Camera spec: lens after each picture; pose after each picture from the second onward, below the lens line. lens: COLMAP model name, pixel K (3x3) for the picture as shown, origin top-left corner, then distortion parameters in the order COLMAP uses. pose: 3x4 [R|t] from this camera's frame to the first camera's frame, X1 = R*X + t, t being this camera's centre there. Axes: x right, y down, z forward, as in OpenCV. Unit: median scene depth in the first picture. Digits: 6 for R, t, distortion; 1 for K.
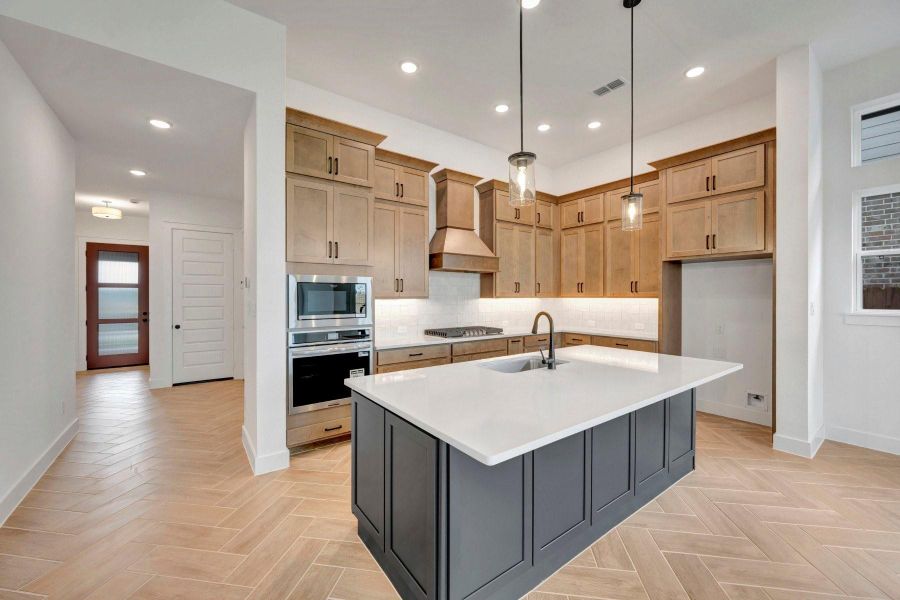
lens RADIAL K [[359.4, 0, 456.9], [0, 359.4, 297.1], [0, 0, 1]] dist [-0.001079, 0.001381]
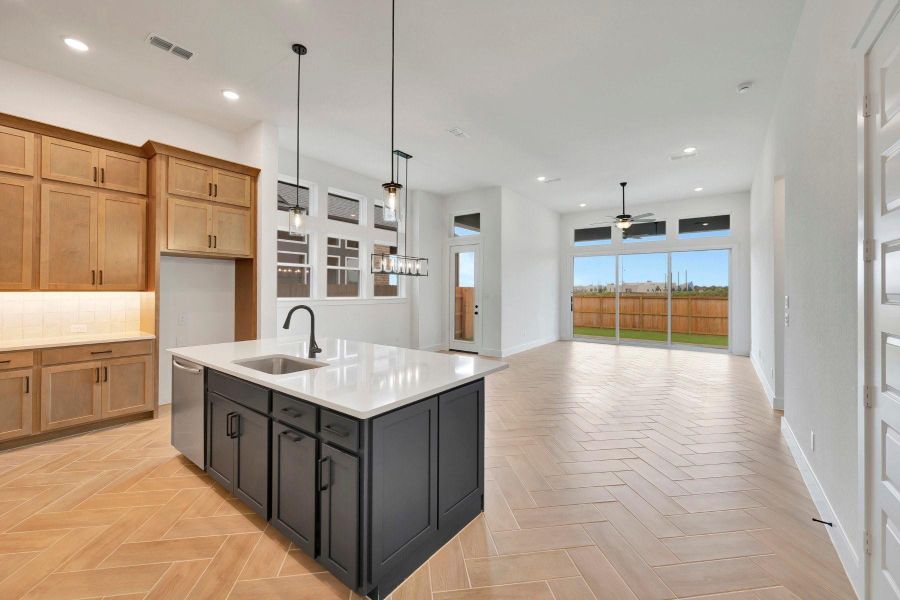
lens RADIAL K [[359.4, 0, 447.9], [0, 359.4, 288.9], [0, 0, 1]] dist [-0.001079, 0.001381]
pose [[-0.280494, 0.001379, 0.959855, -0.465798], [-0.001999, 0.999996, -0.002021, -0.003171], [-0.959854, -0.002486, -0.280490, 0.475939]]
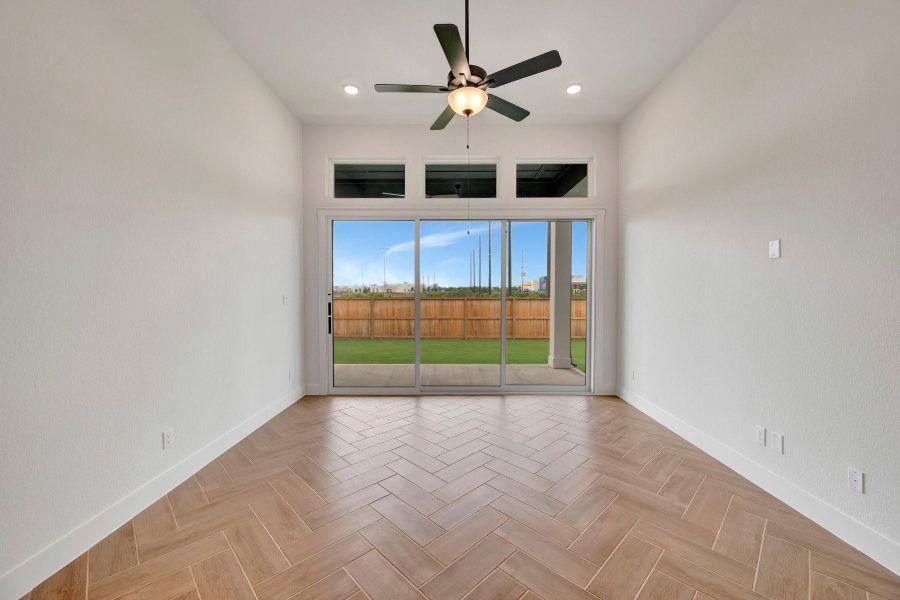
lens RADIAL K [[359.4, 0, 450.9], [0, 359.4, 299.2], [0, 0, 1]] dist [-0.001079, 0.001381]
pose [[-0.796713, -0.014425, 0.604186, 0.578944], [0.000547, 0.999697, 0.024590, 0.001758], [-0.604358, 0.019922, -0.796464, -0.293562]]
